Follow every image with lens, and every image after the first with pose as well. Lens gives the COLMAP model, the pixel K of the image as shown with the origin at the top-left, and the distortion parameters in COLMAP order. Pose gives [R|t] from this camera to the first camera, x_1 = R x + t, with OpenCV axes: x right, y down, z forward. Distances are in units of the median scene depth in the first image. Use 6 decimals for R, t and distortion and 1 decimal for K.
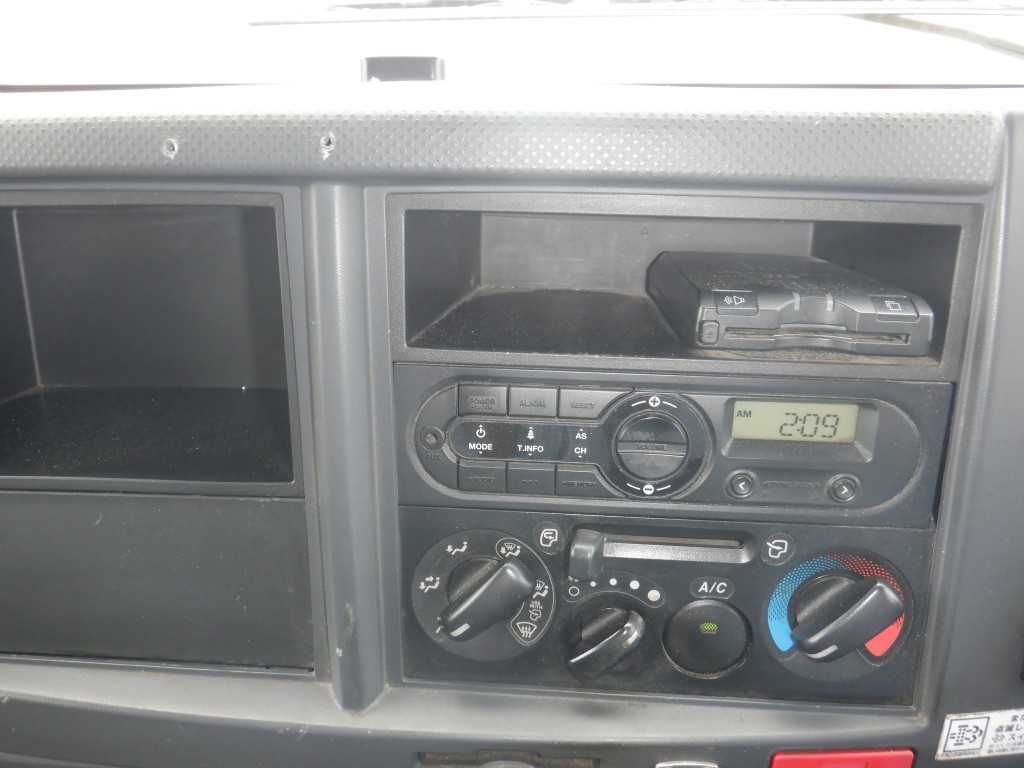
lens RADIAL K [[780.9, 0, 511.7], [0, 780.9, 379.2], [0, 0, 1]] dist [-0.012020, 0.004673]
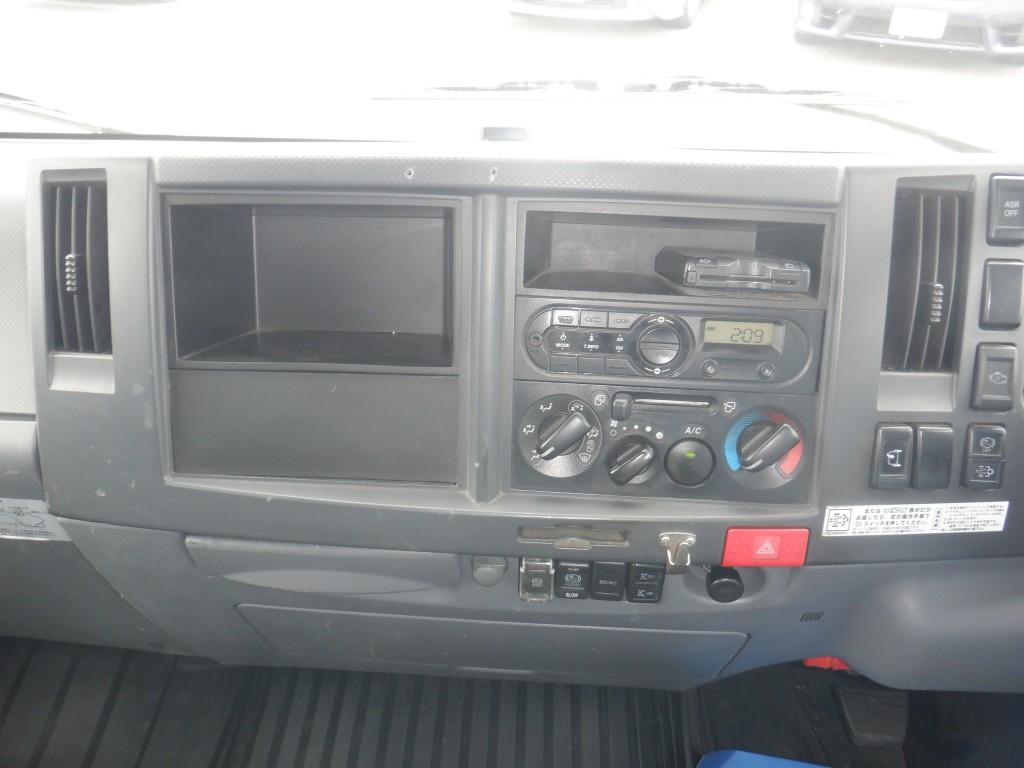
lens RADIAL K [[780.9, 0, 512.9], [0, 780.9, 386.3], [0, 0, 1]] dist [-0.012020, 0.004673]
pose [[0.999682, 0.020528, 0.014621, -0.176623], [-0.019588, 0.997899, -0.061758, 0.290841], [-0.015858, 0.061452, 0.997984, -0.759151]]
